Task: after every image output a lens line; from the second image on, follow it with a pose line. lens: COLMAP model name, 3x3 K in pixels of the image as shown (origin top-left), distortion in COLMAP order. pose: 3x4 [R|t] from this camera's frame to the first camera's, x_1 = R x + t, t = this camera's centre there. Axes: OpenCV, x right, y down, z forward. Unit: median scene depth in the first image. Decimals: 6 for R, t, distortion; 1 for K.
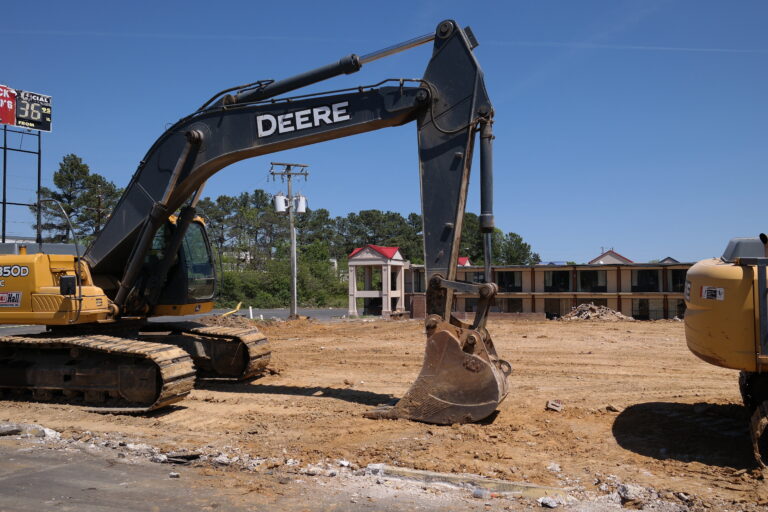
lens RADIAL K [[728.3, 0, 397.6], [0, 728.3, 257.6], [0, 0, 1]] dist [0.098598, 0.001841]
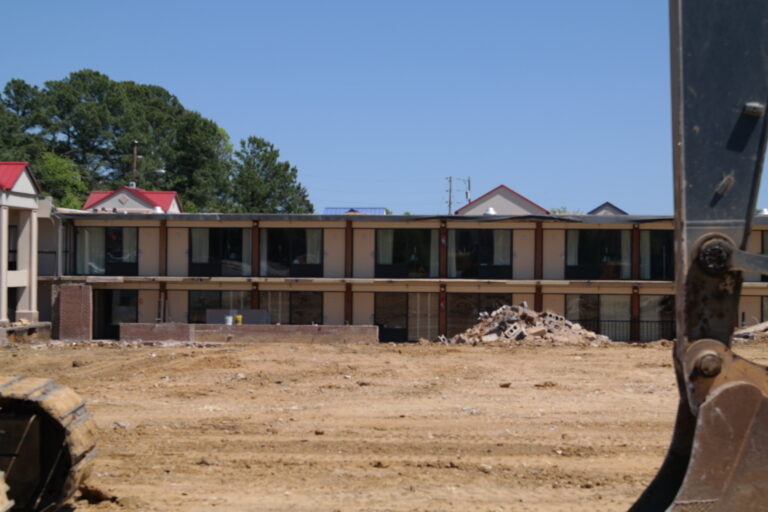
lens RADIAL K [[1681.7, 0, 384.0], [0, 1681.7, 256.0], [0, 0, 1]] dist [0.028634, 0.173032]
pose [[0.951240, 0.013598, 0.308153, -0.105187], [-0.024700, 0.999178, 0.032156, 0.002563], [-0.307462, -0.038200, 0.950793, 0.058041]]
